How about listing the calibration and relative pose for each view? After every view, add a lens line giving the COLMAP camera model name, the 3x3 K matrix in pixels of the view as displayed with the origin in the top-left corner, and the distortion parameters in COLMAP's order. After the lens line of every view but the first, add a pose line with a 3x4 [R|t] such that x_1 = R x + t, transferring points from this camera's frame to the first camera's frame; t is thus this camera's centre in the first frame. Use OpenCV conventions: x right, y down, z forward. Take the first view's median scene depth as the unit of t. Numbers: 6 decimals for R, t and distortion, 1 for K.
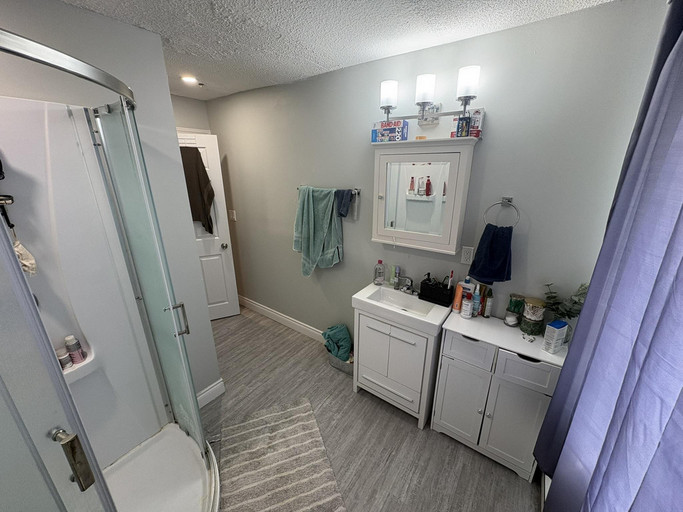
lens RADIAL K [[272.0, 0, 342.3], [0, 272.0, 254.4], [0, 0, 1]] dist [0.000458, 0.000212]
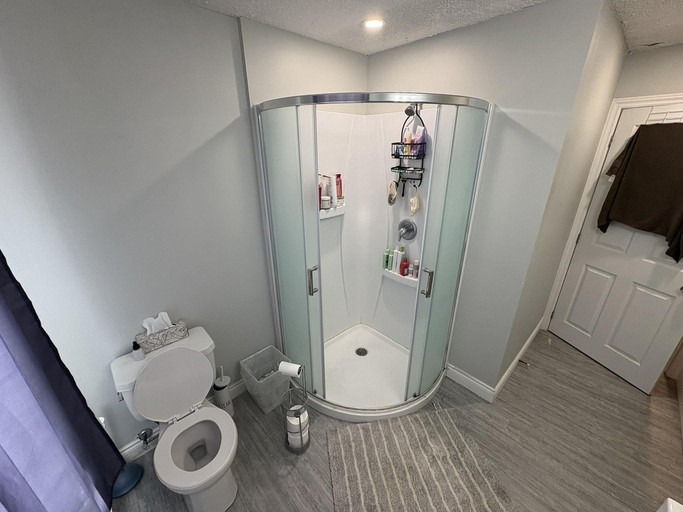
lens RADIAL K [[272.0, 0, 342.8], [0, 272.0, 256.7], [0, 0, 1]] dist [0.000458, 0.000212]
pose [[-0.187853, 0.370875, -0.909485, 0.351210], [-0.306492, 0.857599, 0.413022, -0.161928], [0.933153, 0.356337, -0.047432, 0.450487]]
